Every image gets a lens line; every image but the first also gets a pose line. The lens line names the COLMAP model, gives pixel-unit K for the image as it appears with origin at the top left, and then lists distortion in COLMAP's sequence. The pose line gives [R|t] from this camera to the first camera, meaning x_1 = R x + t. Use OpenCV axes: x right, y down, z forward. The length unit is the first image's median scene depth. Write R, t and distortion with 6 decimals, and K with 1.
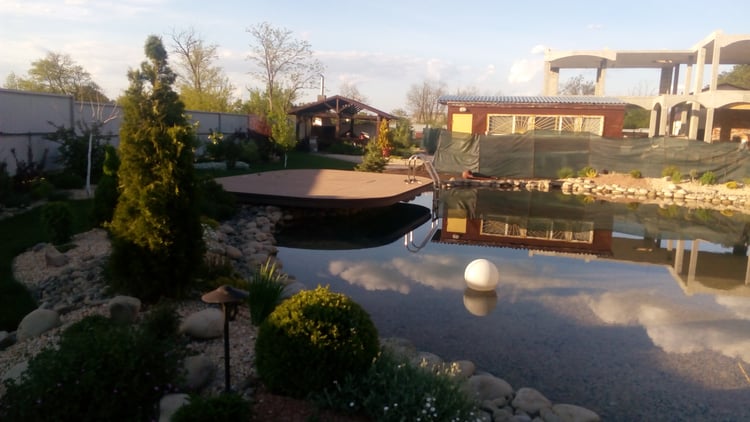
lens RADIAL K [[547.1, 0, 375.0], [0, 547.1, 211.0], [0, 0, 1]] dist [0.063143, -0.122445]
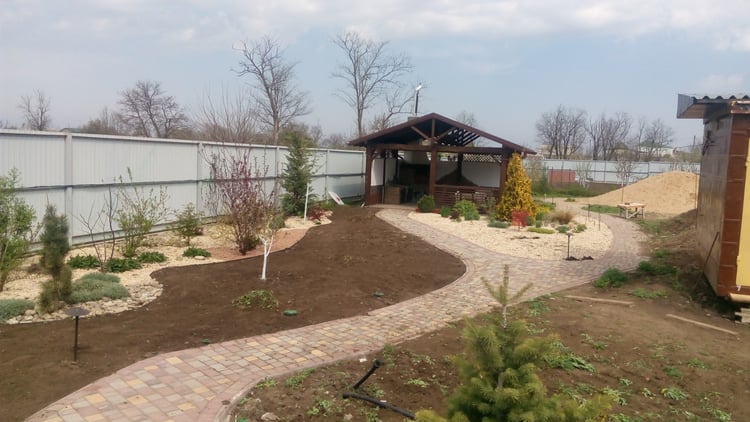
lens RADIAL K [[547.1, 0, 375.0], [0, 547.1, 211.0], [0, 0, 1]] dist [0.063143, -0.122445]
pose [[0.977250, 0.024047, -0.210722, -0.002230], [-0.036806, 0.997705, -0.056835, -0.043989], [0.208871, 0.063297, 0.975893, 0.259202]]
